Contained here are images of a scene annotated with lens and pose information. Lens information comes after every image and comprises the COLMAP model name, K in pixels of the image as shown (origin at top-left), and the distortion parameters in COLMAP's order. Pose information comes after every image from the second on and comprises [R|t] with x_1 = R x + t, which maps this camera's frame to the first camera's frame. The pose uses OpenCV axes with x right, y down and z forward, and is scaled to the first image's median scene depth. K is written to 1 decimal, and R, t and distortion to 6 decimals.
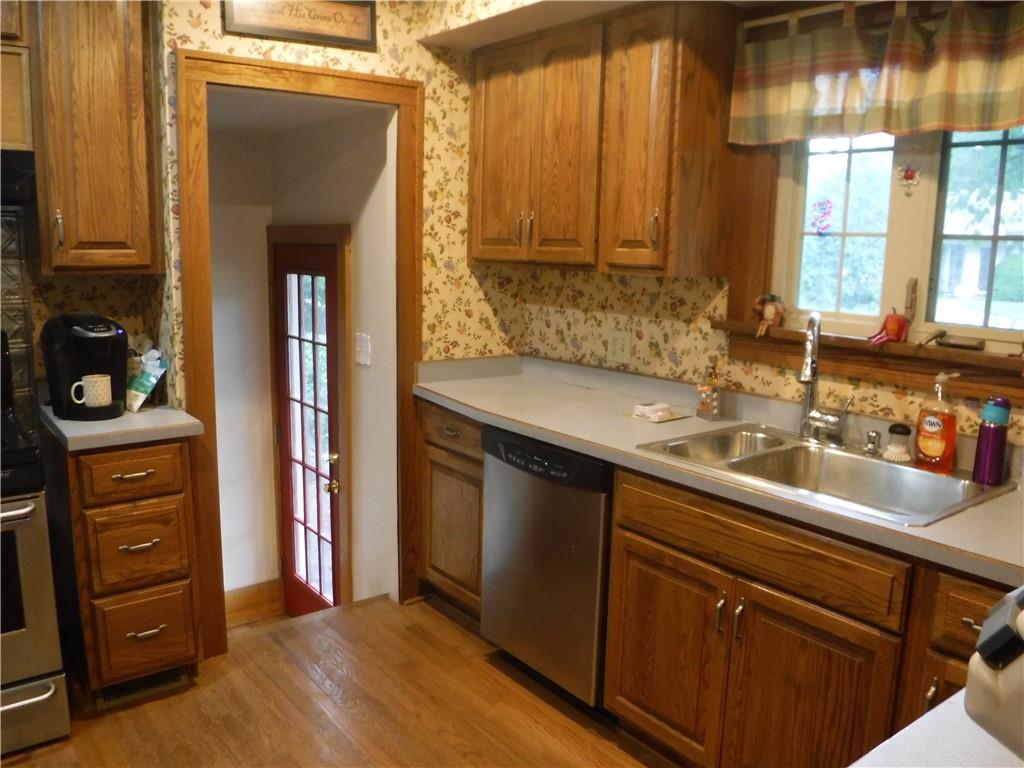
lens RADIAL K [[847.0, 0, 511.5], [0, 847.0, 385.1], [0, 0, 1]] dist [-0.099148, 0.040722]
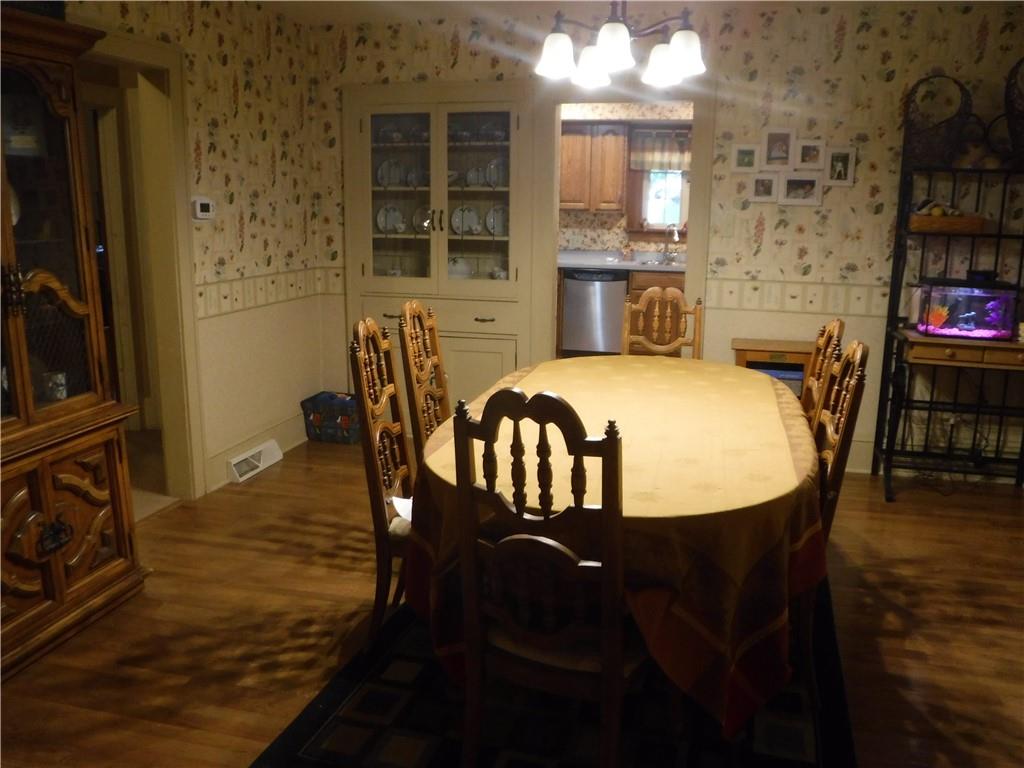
lens RADIAL K [[847.0, 0, 512.5], [0, 847.0, 386.1], [0, 0, 1]] dist [-0.099148, 0.040722]
pose [[0.775694, -0.140723, 0.615221, -1.847762], [0.107789, 0.990041, 0.090552, 0.153460], [-0.621837, -0.003927, 0.783137, -1.013551]]
